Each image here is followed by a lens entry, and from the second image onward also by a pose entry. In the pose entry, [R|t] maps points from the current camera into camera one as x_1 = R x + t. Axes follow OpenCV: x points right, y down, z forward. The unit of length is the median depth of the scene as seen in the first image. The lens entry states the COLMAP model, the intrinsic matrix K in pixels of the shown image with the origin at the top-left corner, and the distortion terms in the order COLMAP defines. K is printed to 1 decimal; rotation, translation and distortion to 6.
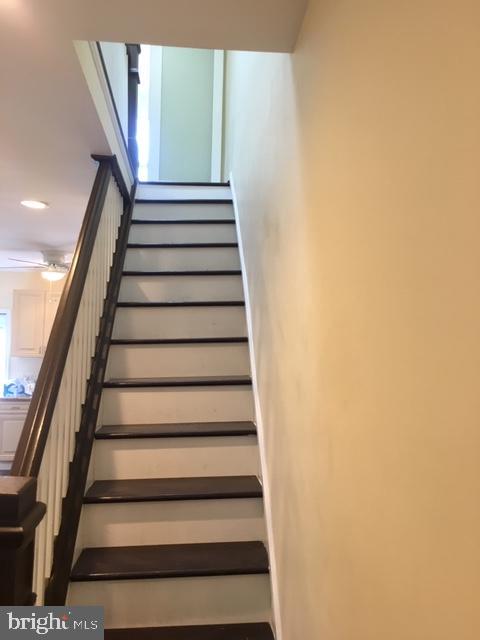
lens RADIAL K [[550.5, 0, 240.0], [0, 550.5, 320.0], [0, 0, 1]] dist [0.038884, -0.006825]
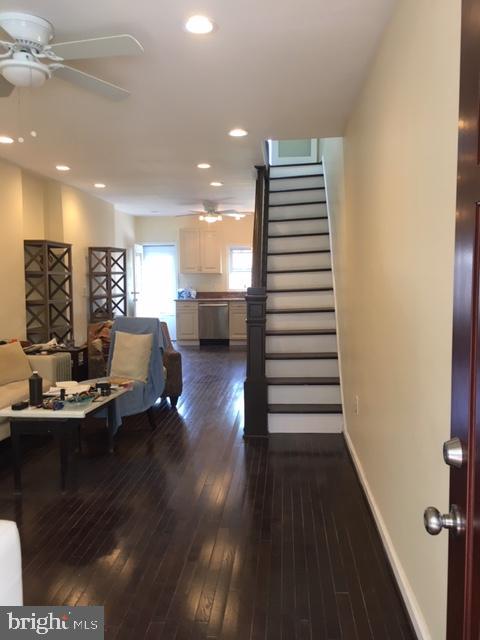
lens RADIAL K [[550.5, 0, 240.0], [0, 550.5, 320.0], [0, 0, 1]] dist [0.038884, -0.006825]
pose [[0.982996, -0.014726, -0.183038, 0.040765], [0.038780, 0.990946, 0.128540, 0.008974], [0.179487, -0.133453, 0.974666, -0.836436]]
